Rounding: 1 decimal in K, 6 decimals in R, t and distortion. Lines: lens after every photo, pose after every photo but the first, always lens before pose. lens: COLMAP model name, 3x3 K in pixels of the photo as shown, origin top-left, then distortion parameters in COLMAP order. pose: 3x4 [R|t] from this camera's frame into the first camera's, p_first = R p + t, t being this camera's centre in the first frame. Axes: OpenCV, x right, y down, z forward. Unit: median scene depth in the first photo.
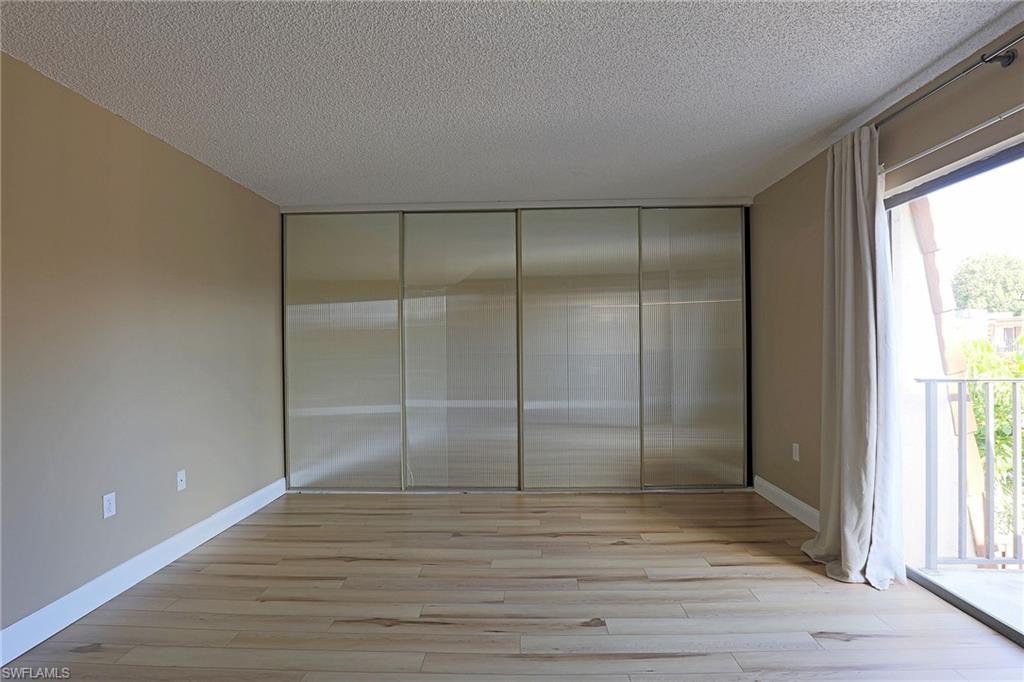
lens RADIAL K [[489.0, 0, 511.8], [0, 489.0, 344.1], [0, 0, 1]] dist [0.002162, -0.000246]
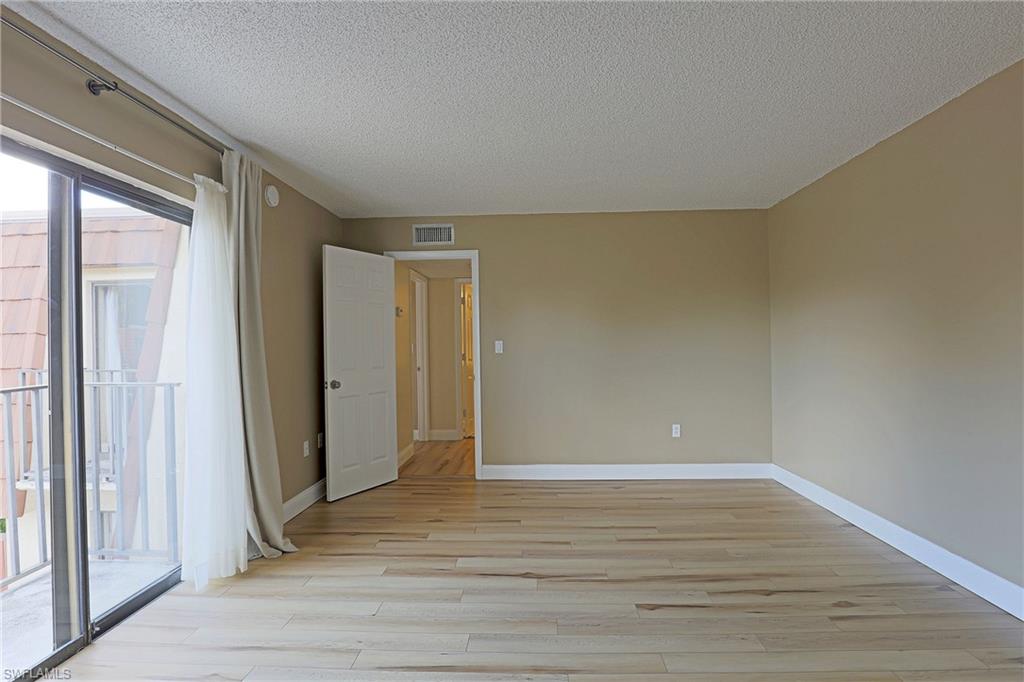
lens RADIAL K [[489.0, 0, 514.0], [0, 489.0, 344.1], [0, 0, 1]] dist [0.002162, -0.000246]
pose [[-0.999739, 0.020424, 0.010268, 0.098587], [0.020396, 0.999788, -0.002857, -0.004578], [-0.010324, -0.002646, -0.999943, 1.958427]]
